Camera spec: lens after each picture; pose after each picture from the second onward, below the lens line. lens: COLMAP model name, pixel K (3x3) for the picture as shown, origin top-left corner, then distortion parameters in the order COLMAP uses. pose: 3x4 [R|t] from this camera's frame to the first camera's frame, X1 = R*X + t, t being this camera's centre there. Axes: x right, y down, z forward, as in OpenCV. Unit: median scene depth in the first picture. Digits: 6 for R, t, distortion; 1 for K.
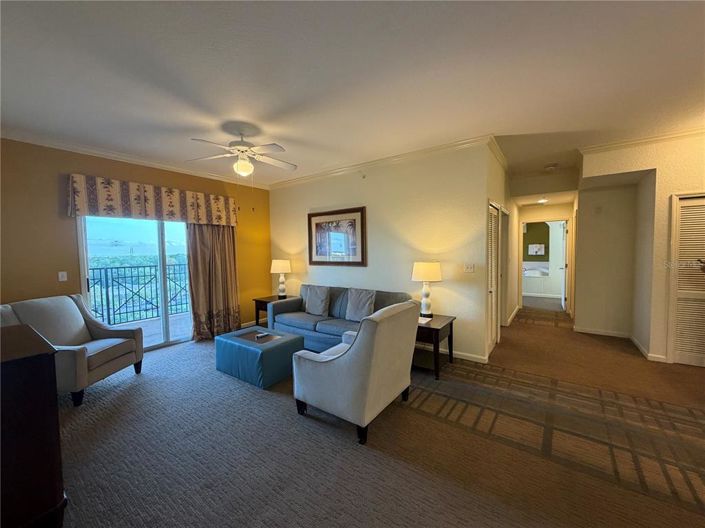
lens RADIAL K [[280.5, 0, 351.4], [0, 280.5, 263.5], [0, 0, 1]] dist [0.000164, -0.000283]
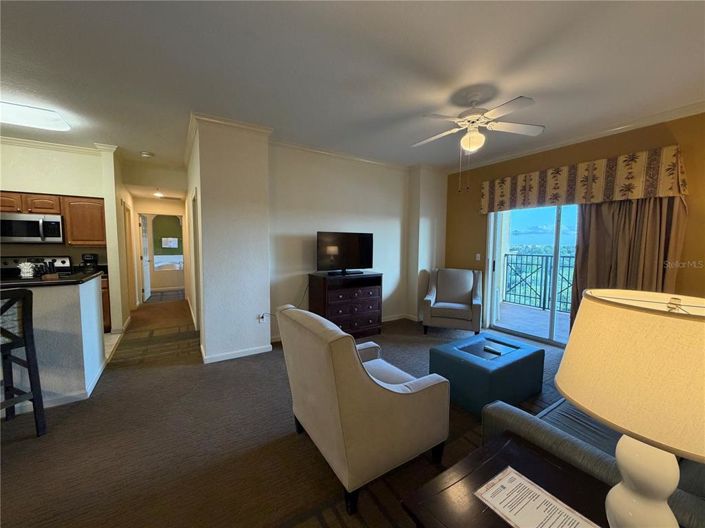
lens RADIAL K [[280.5, 0, 351.4], [0, 280.5, 263.5], [0, 0, 1]] dist [0.000164, -0.000283]
pose [[-0.370349, 0.080598, -0.925389, 0.437795], [-0.046821, 0.993342, 0.105255, -0.034820], [0.927712, 0.082309, -0.364110, 0.768893]]
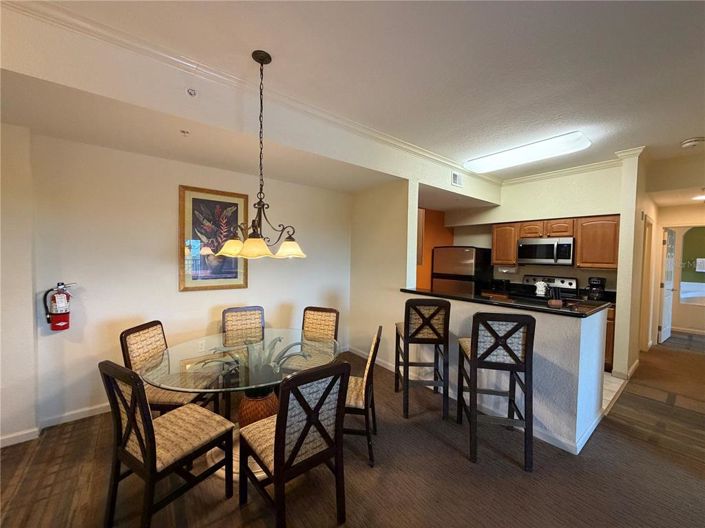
lens RADIAL K [[280.5, 0, 351.4], [0, 280.5, 263.5], [0, 0, 1]] dist [0.000164, -0.000283]
pose [[-0.961378, -0.010957, 0.275012, 0.426587], [0.009994, 0.997159, 0.074666, -0.035841], [-0.275049, 0.074530, -0.958537, 0.744538]]
